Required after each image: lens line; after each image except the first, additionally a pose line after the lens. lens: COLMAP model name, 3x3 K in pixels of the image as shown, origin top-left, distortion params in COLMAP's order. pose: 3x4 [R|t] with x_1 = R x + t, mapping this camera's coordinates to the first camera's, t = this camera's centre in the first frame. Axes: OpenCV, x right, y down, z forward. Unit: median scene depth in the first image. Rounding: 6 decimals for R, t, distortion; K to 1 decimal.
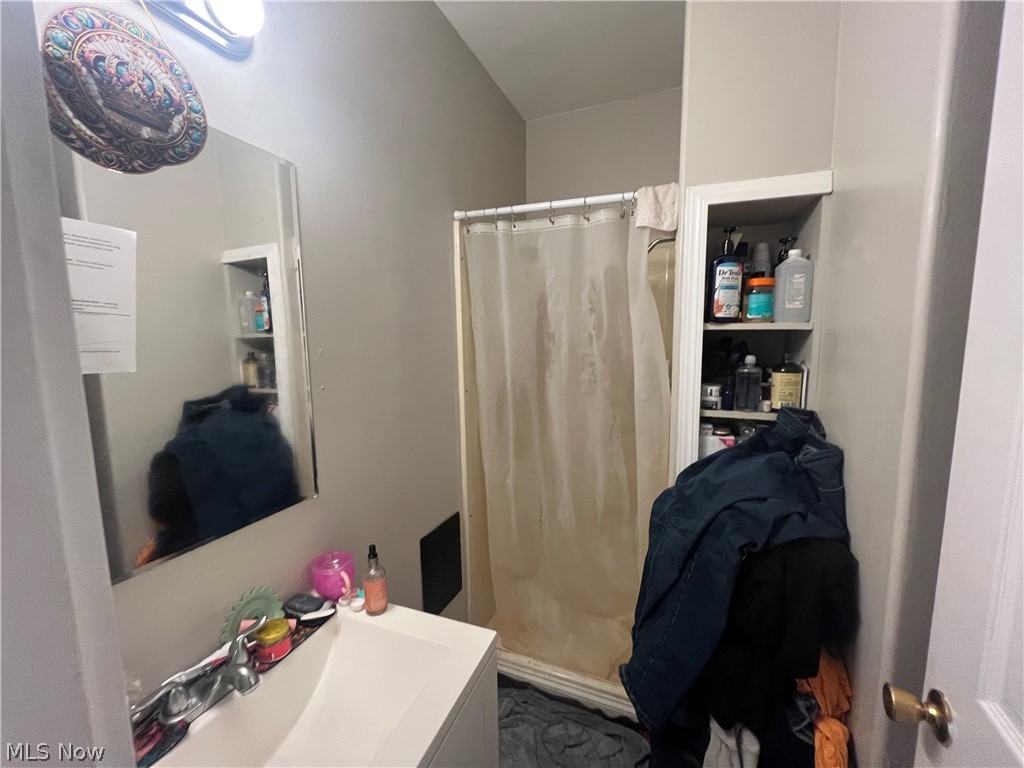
lens RADIAL K [[412.9, 0, 511.4], [0, 412.9, 384.2], [0, 0, 1]] dist [-0.003700, 0.000281]
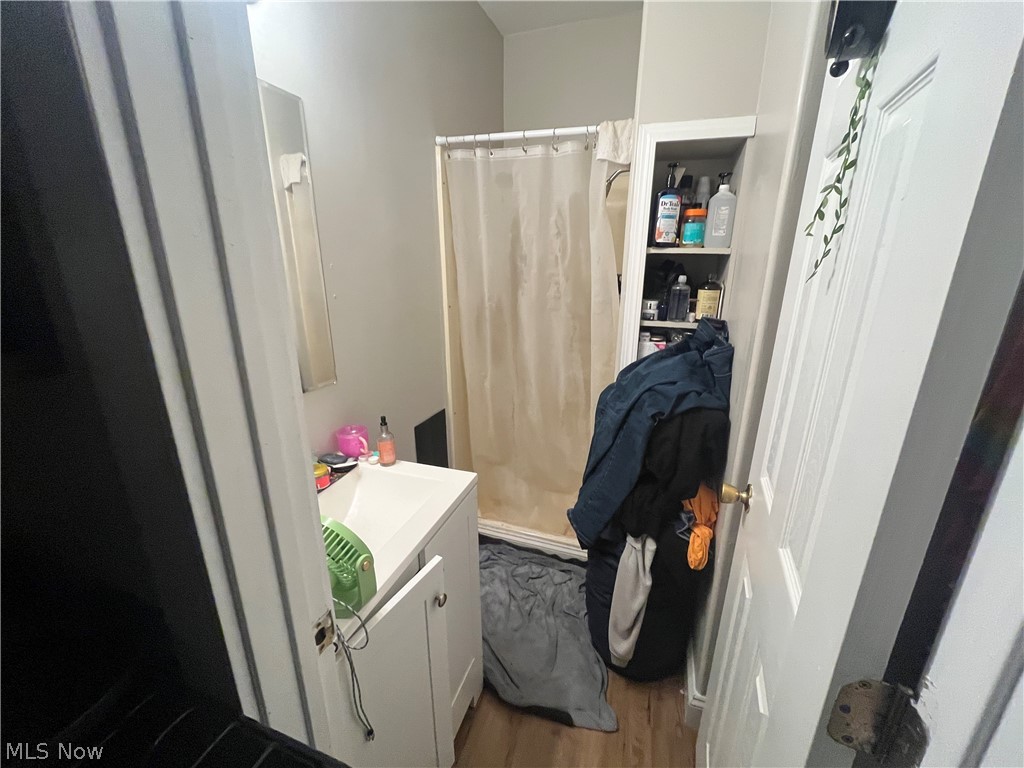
lens RADIAL K [[412.9, 0, 511.8], [0, 412.9, 387.4], [0, 0, 1]] dist [-0.003700, 0.000281]
pose [[0.998747, 0.000594, 0.050046, 0.008603], [-0.009417, 0.984301, 0.176247, 0.045501], [-0.049155, -0.176498, 0.983073, -0.238234]]
